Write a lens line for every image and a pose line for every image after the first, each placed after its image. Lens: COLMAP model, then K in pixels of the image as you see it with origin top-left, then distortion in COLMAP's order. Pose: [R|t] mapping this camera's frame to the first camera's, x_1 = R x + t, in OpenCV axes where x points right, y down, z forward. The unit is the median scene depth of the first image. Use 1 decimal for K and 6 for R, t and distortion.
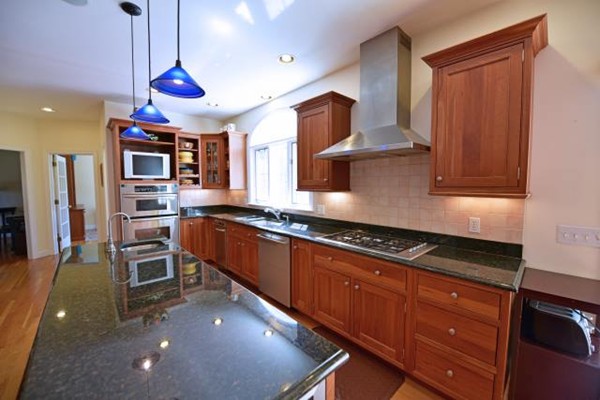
lens RADIAL K [[237.6, 0, 301.0], [0, 237.6, 198.9], [0, 0, 1]] dist [-0.021251, -0.000886]
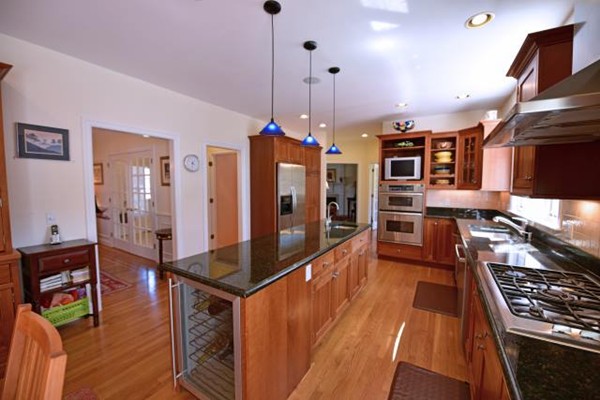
lens RADIAL K [[237.6, 0, 301.1], [0, 237.6, 200.4], [0, 0, 1]] dist [-0.021251, -0.000886]
pose [[0.278127, 0.068530, -0.958097, 0.350926], [-0.063022, 0.996604, 0.052990, -0.010731], [0.958475, 0.045643, 0.281501, 0.173282]]
